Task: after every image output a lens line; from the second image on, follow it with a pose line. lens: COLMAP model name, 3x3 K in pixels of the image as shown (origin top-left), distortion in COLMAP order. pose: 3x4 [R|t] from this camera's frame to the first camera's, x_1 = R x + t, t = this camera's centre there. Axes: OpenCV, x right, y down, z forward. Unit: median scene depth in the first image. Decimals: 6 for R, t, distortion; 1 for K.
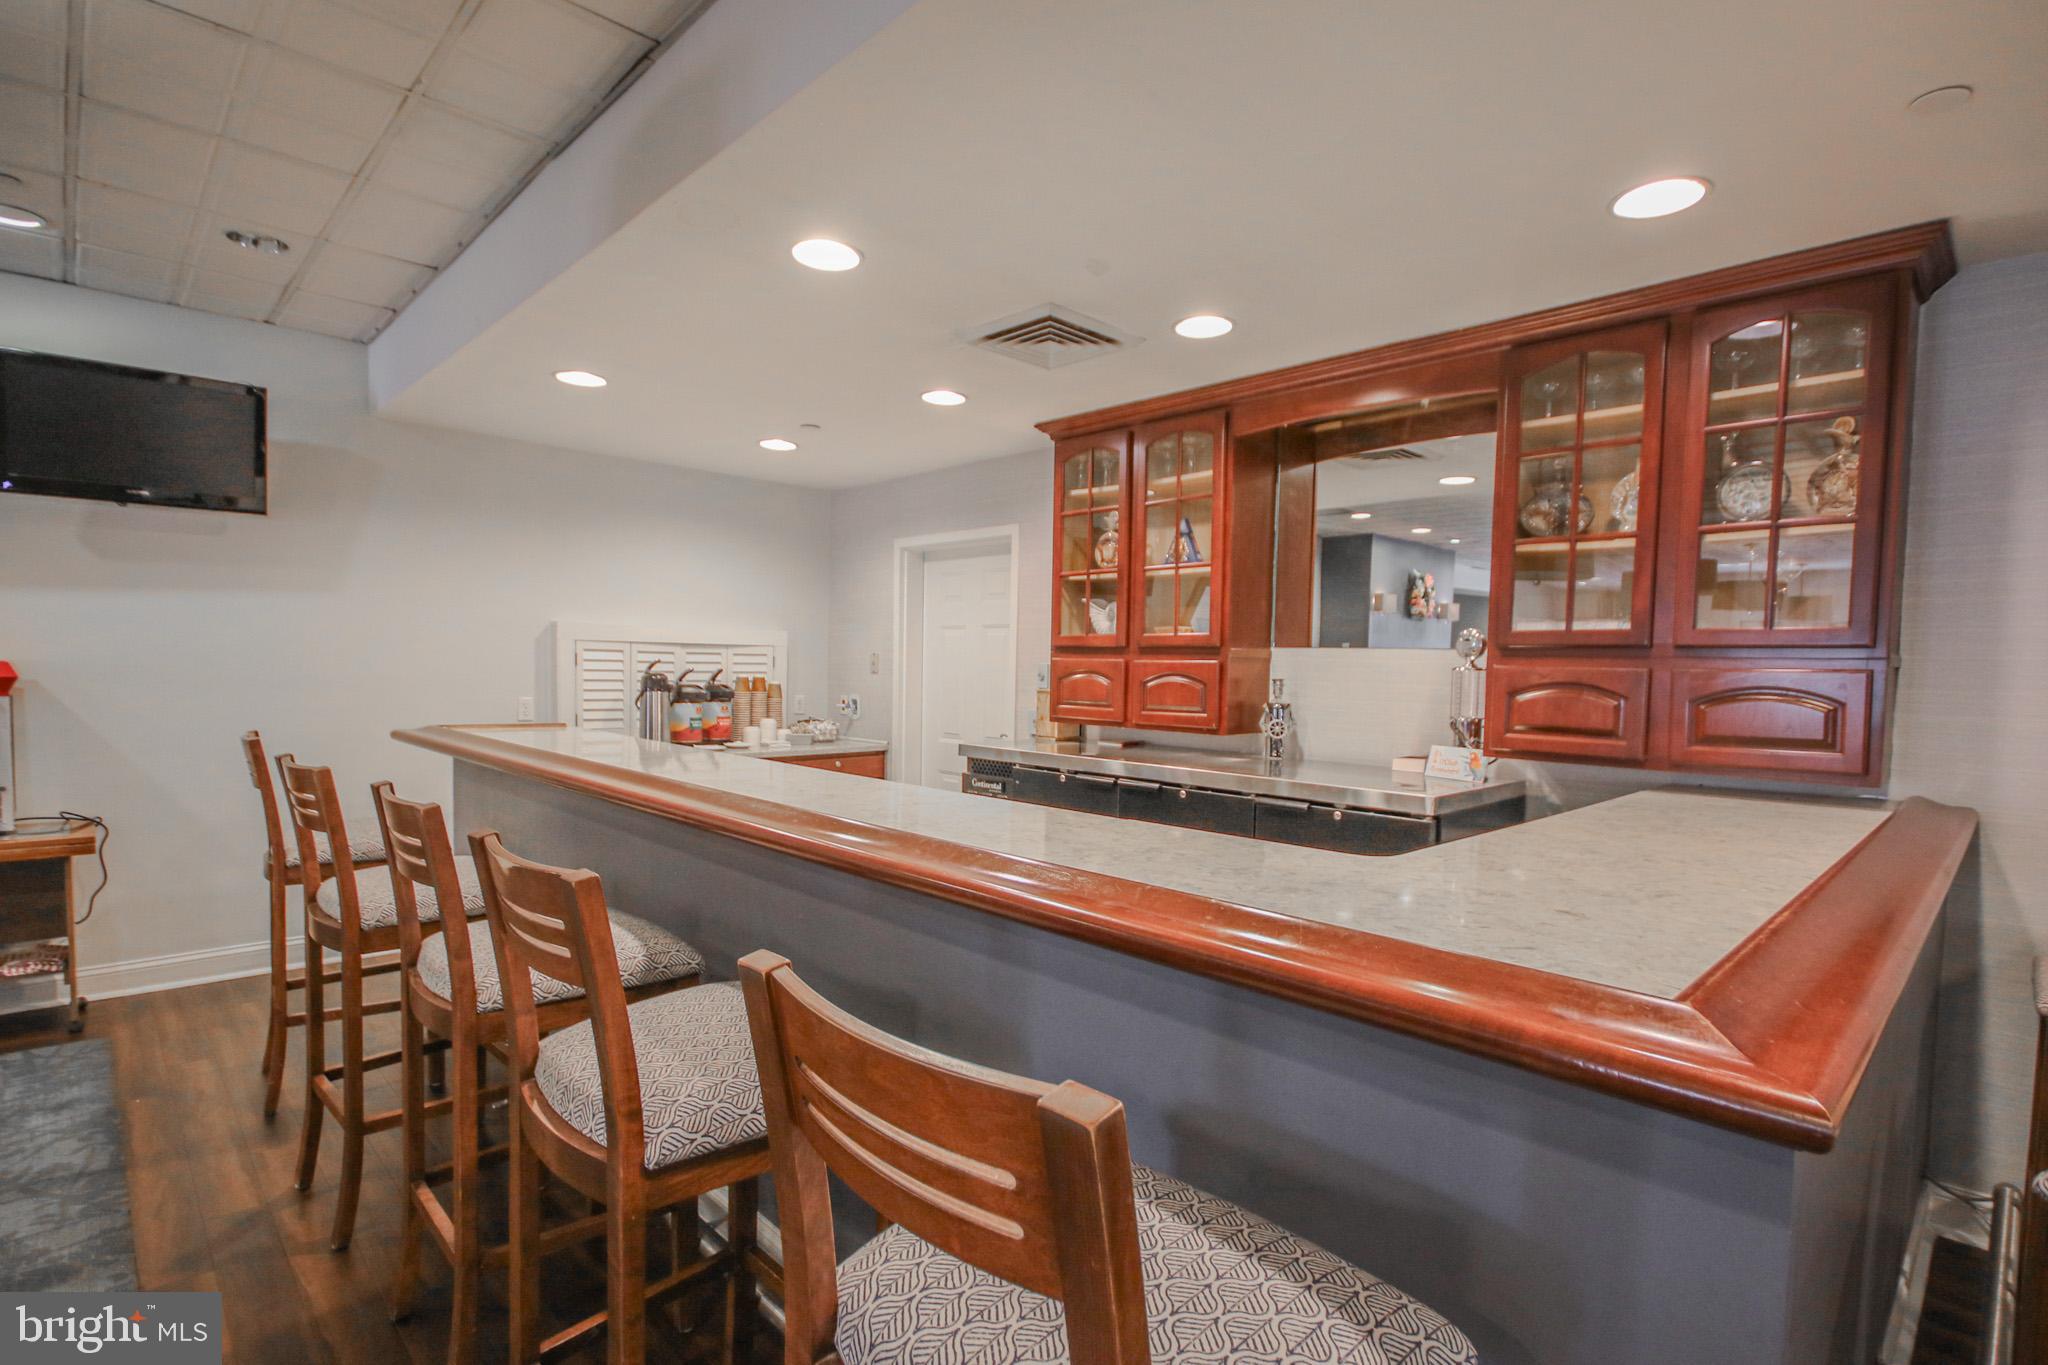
lens RADIAL K [[941.4, 0, 1033.7], [0, 941.4, 718.7], [0, 0, 1]] dist [0.020436, -0.016985]
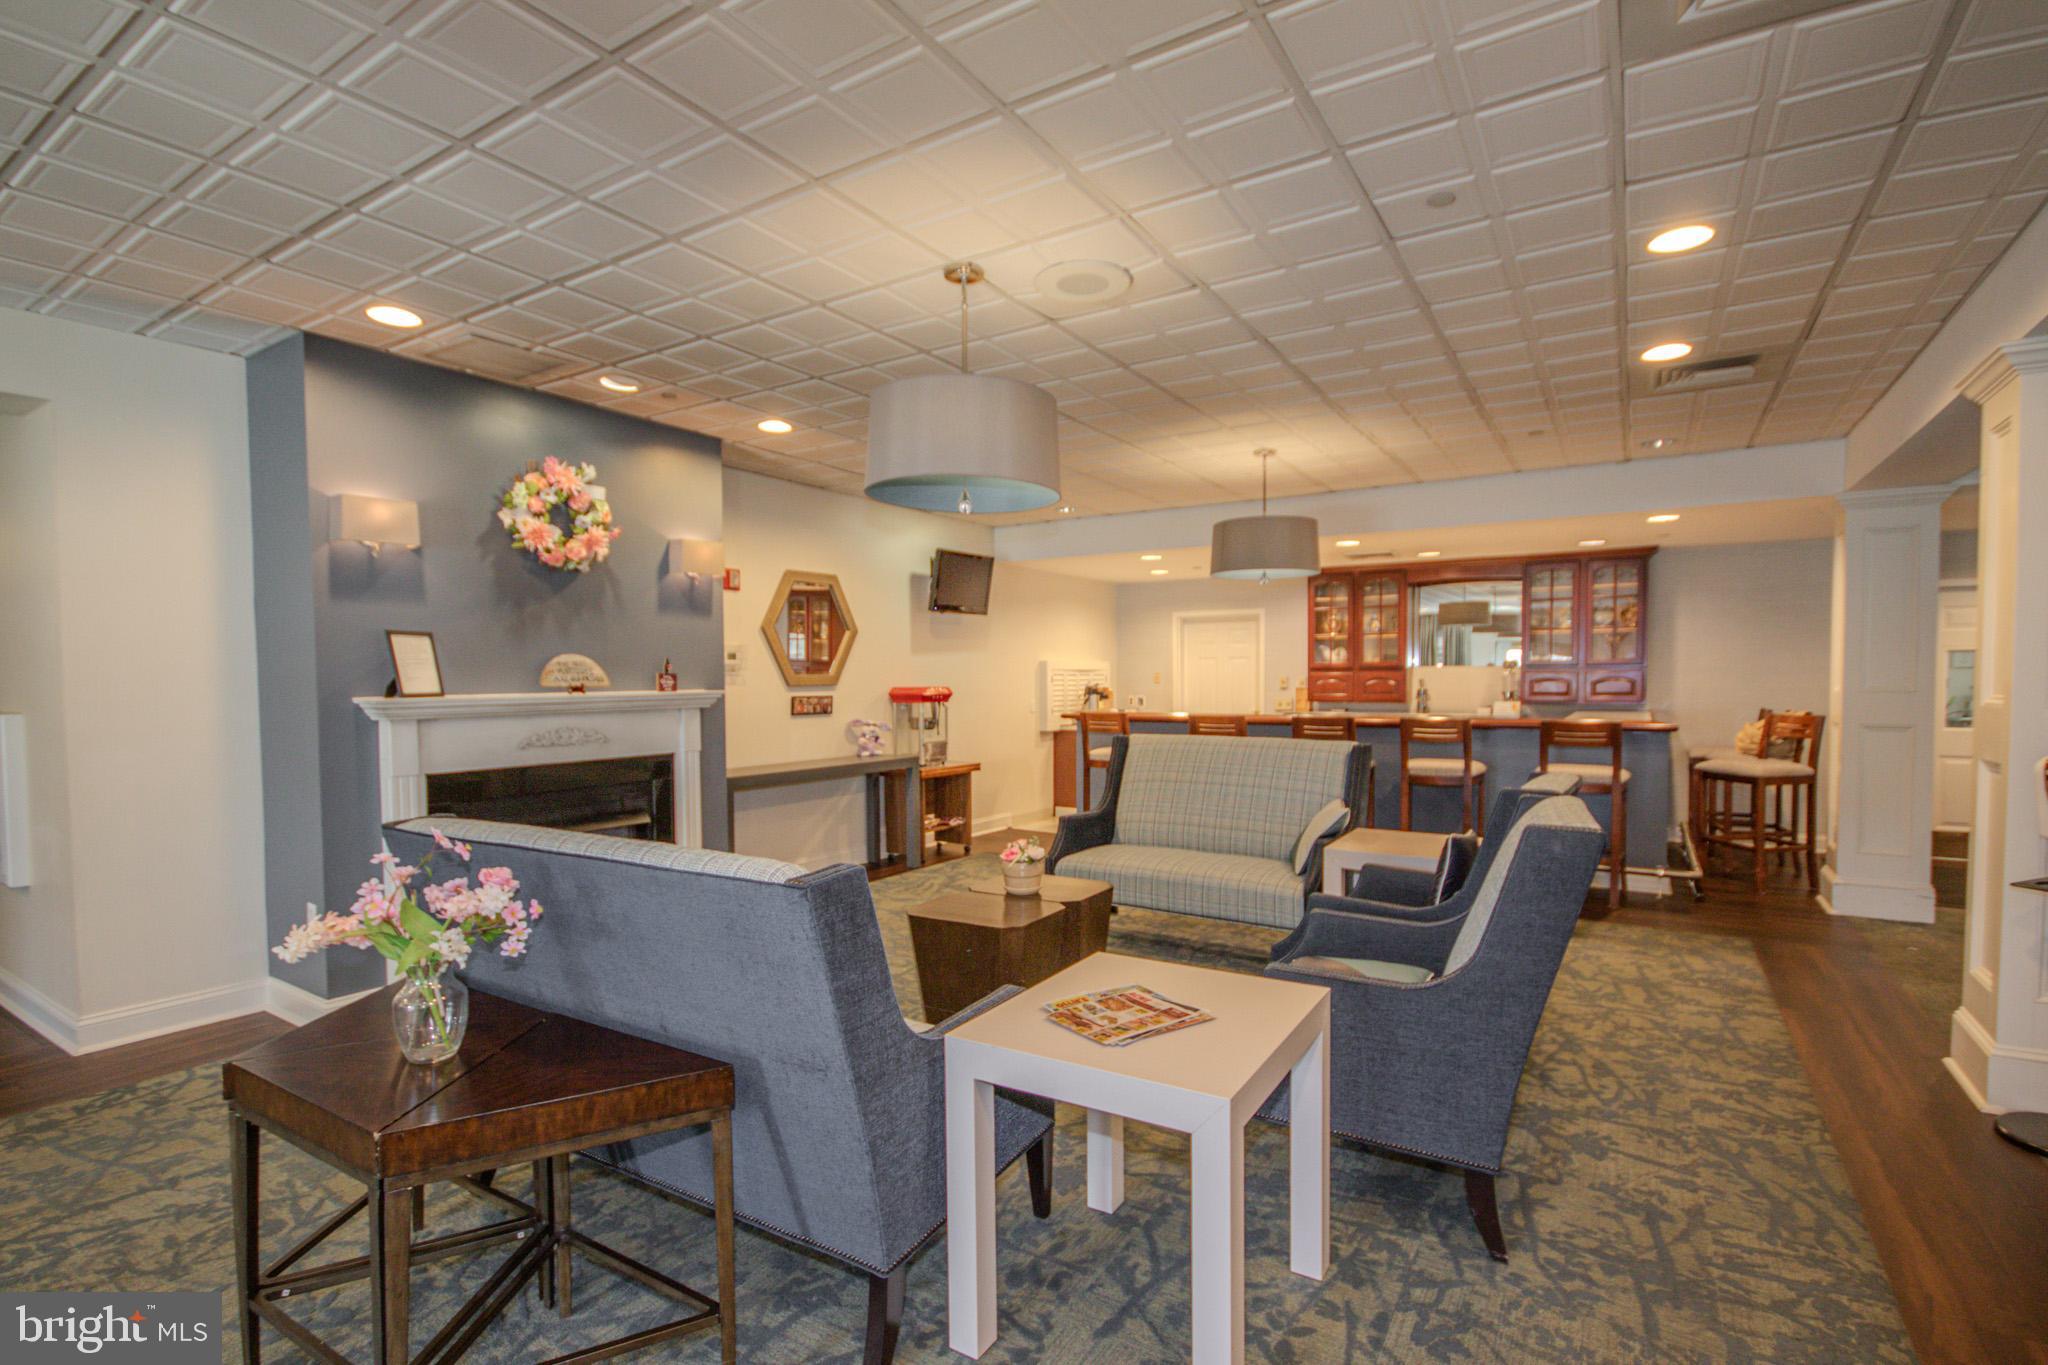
lens RADIAL K [[941.4, 0, 1033.7], [0, 941.4, 718.7], [0, 0, 1]] dist [0.020436, -0.016985]
pose [[0.974526, -0.036761, 0.221242, -1.180632], [0.039373, 0.999197, -0.007403, 0.035333], [-0.220793, 0.015926, 0.975191, -1.078787]]
